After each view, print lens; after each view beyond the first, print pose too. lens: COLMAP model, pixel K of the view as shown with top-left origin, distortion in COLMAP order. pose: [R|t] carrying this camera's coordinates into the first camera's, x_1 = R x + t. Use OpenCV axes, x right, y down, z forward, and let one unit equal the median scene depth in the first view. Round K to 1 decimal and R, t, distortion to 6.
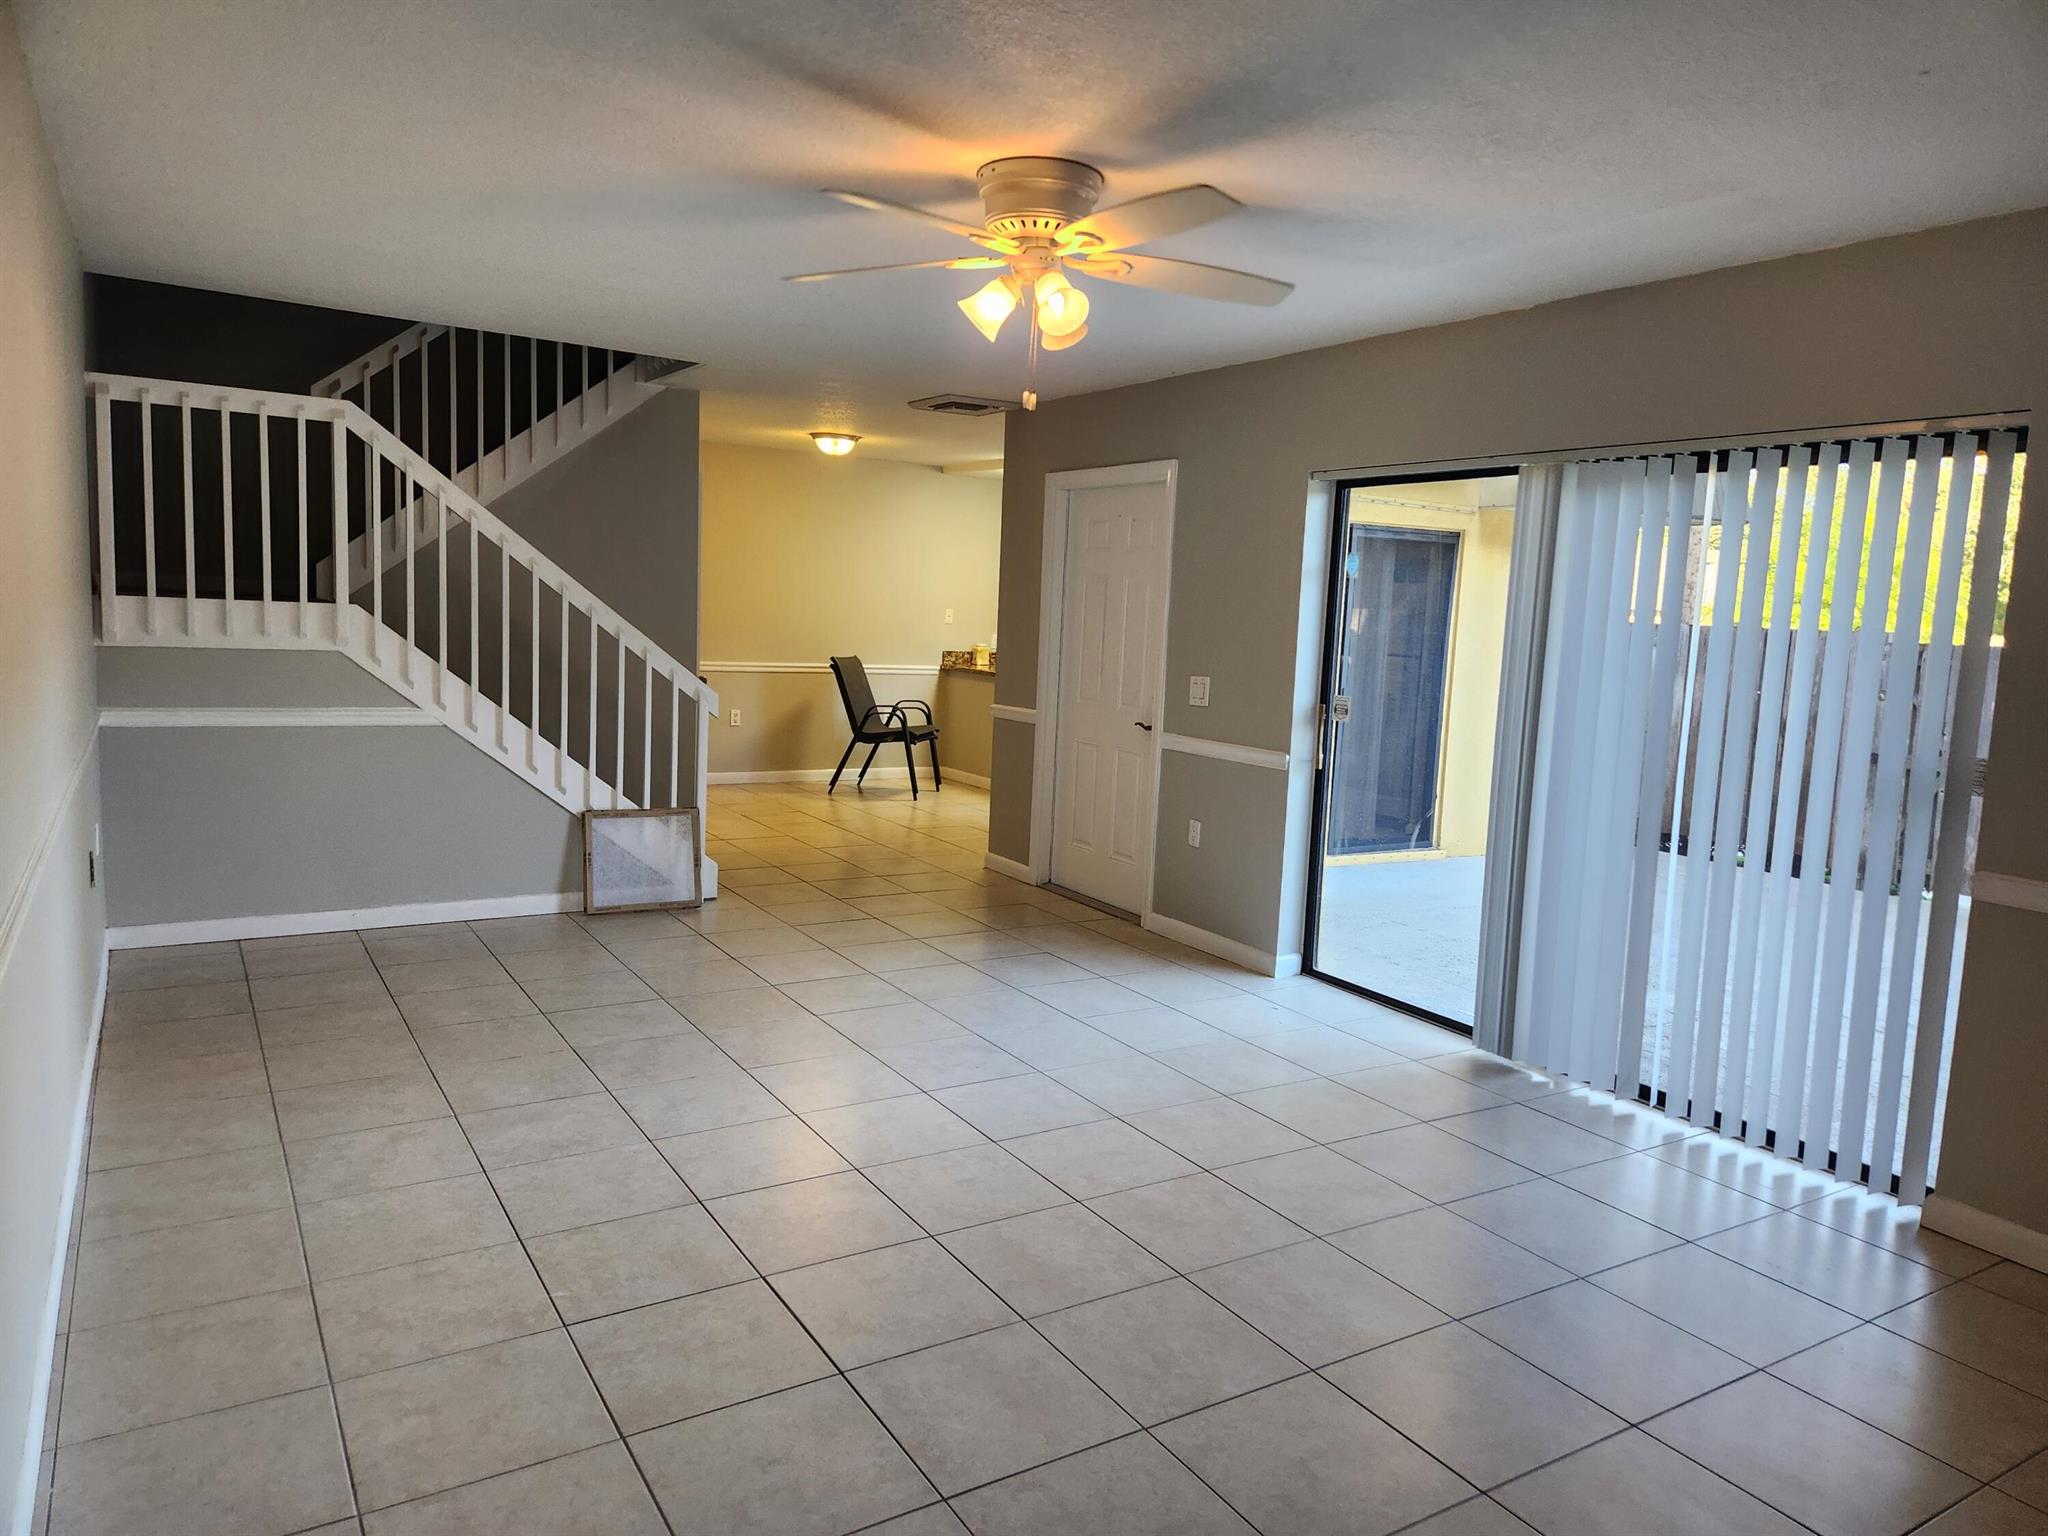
lens RADIAL K [[1367.2, 0, 1030.5], [0, 1367.2, 764.4], [0, 0, 1]] dist [0.074261, -0.062893]
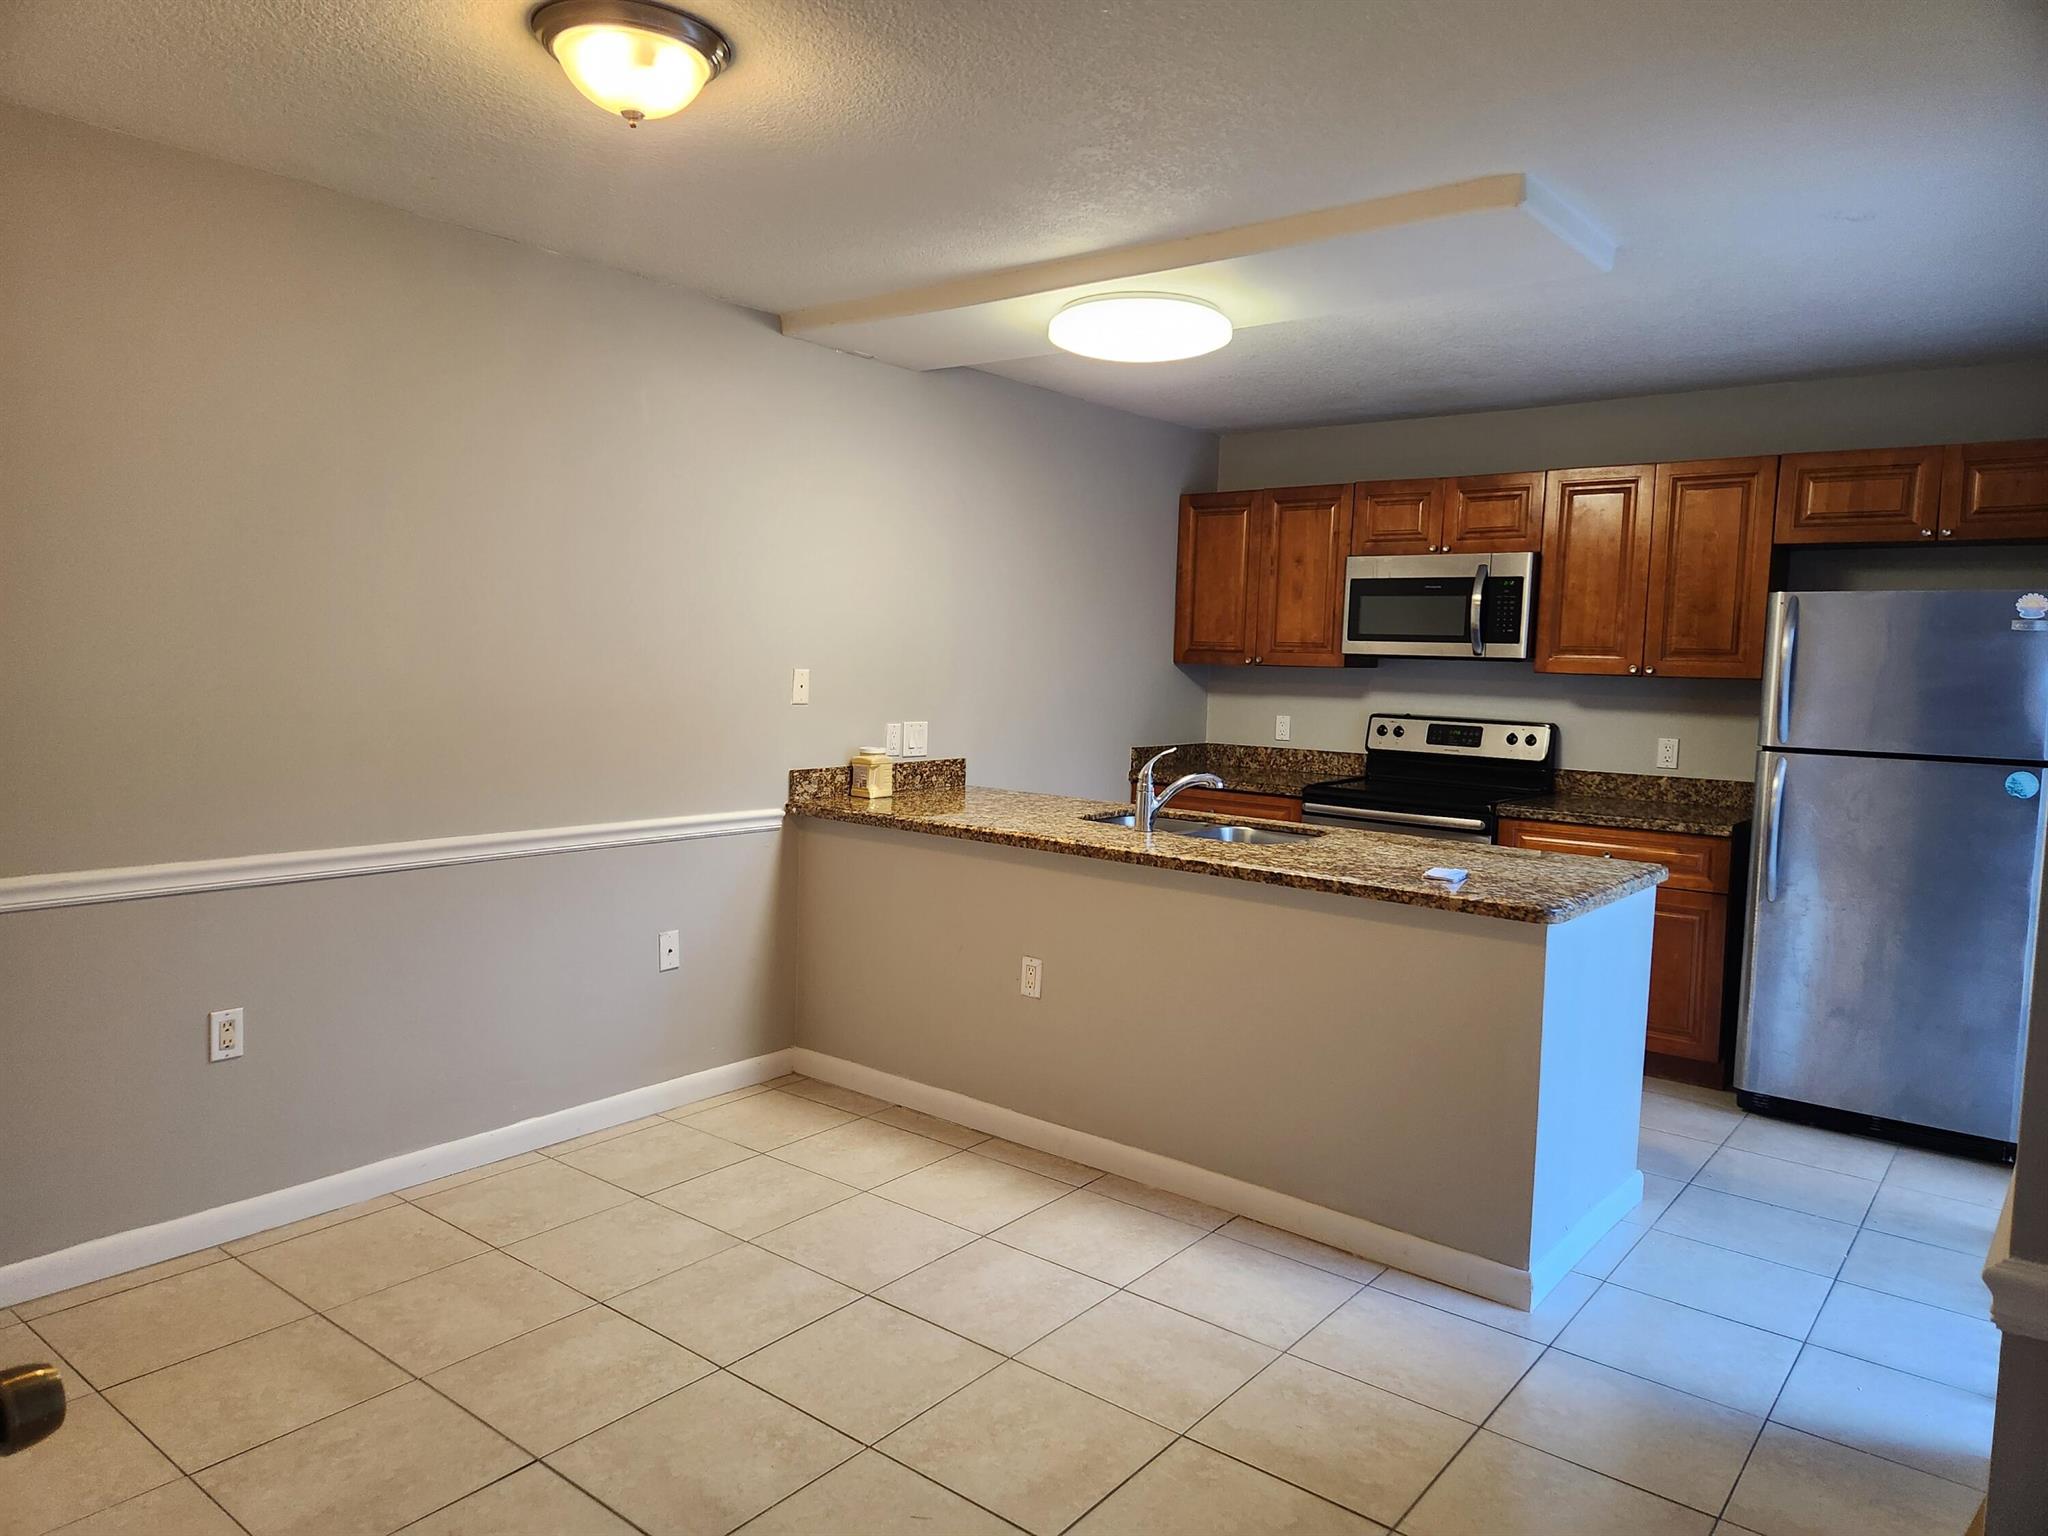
lens RADIAL K [[1367.2, 0, 991.5], [0, 1367.2, 768.5], [0, 0, 1]] dist [0.074261, -0.062893]
pose [[0.947698, -0.048374, 0.315482, -0.275226], [0.055045, 0.998409, -0.012265, -0.151312], [-0.314387, 0.028990, 0.948852, 1.192140]]
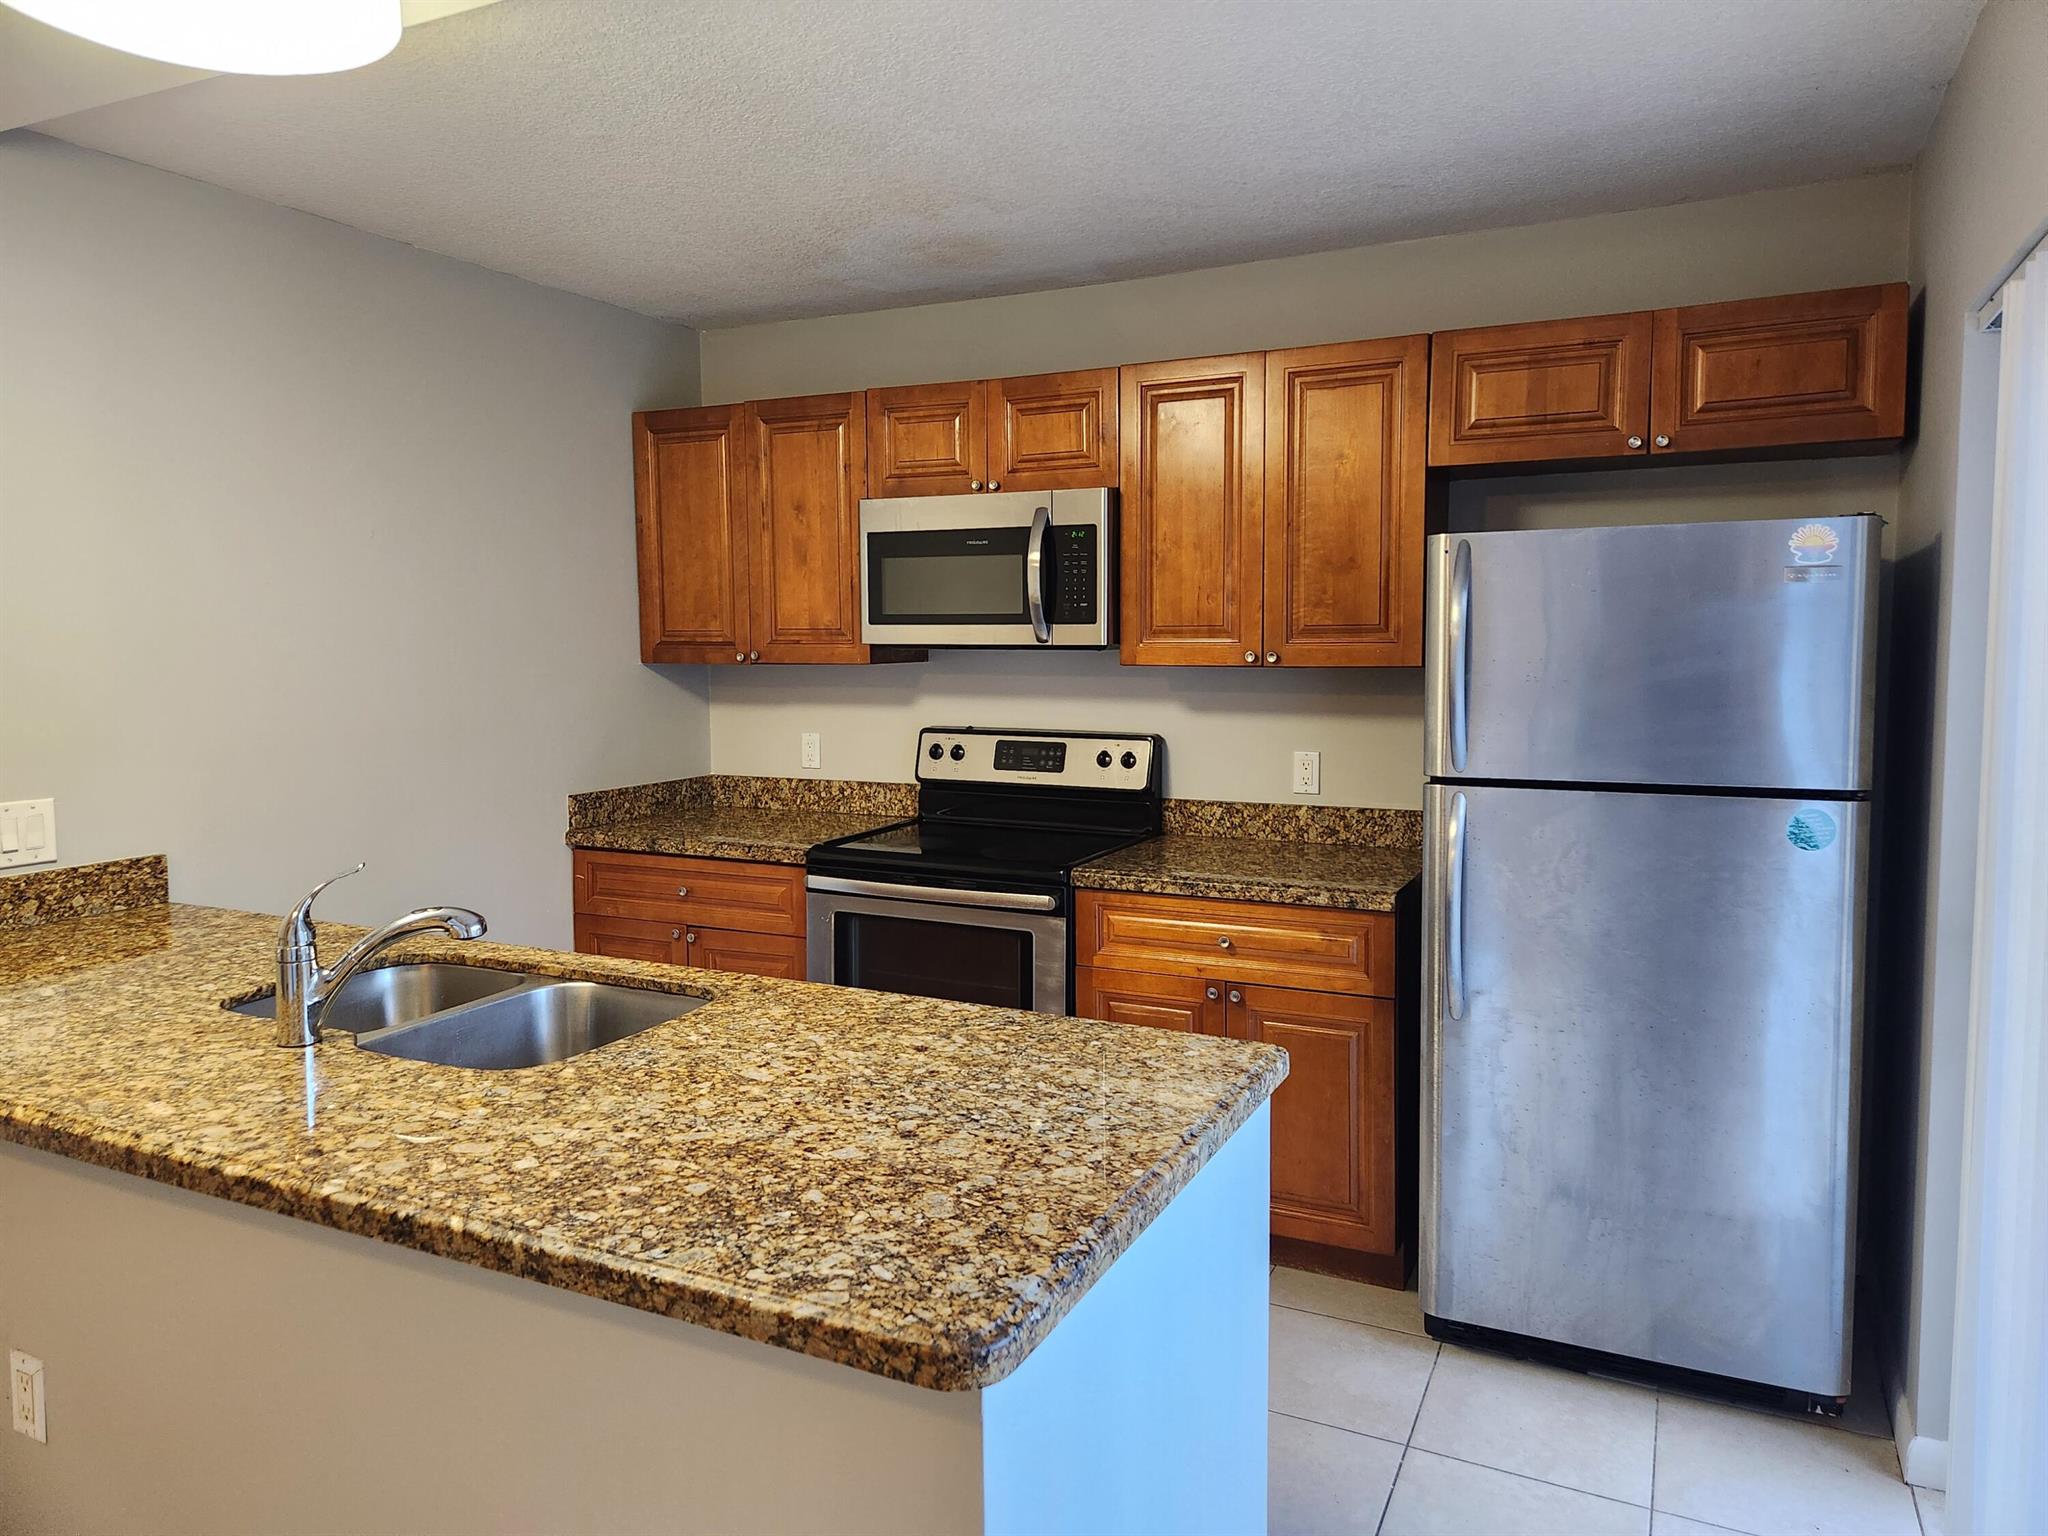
lens RADIAL K [[1367.2, 0, 1020.3], [0, 1367.2, 742.3], [0, 0, 1]] dist [0.074261, -0.062893]
pose [[0.849659, -0.093904, 0.518904, 0.014263], [0.107933, 0.994153, 0.003176, -0.180442], [-0.516169, 0.053308, 0.854826, 1.461142]]
